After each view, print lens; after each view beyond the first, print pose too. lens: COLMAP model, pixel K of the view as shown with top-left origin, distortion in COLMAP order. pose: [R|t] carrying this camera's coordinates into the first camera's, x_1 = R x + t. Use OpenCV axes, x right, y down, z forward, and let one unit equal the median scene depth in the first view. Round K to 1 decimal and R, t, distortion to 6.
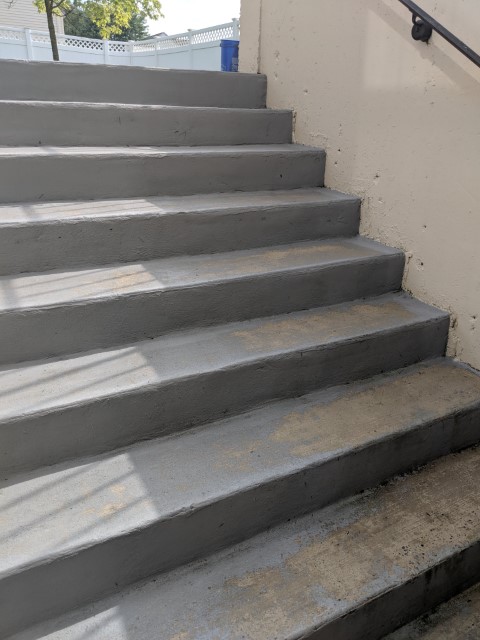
lens RADIAL K [[521.9, 0, 236.3], [0, 521.9, 322.8], [0, 0, 1]] dist [0.100774, -0.223854]
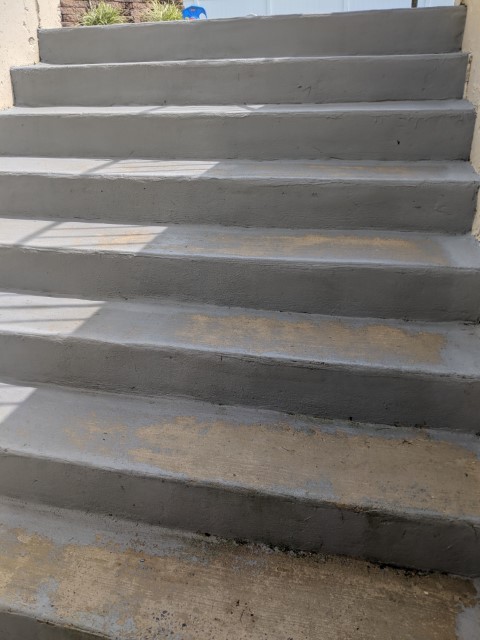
lens RADIAL K [[516.0, 0, 210.7], [0, 516.0, 320.1], [0, 0, 1]] dist [0.059687, -0.119844]
pose [[0.717011, 0.264909, -0.644762, 0.641695], [-0.211530, 0.964044, 0.160857, -0.131613], [0.664191, 0.021050, 0.747266, 0.360276]]
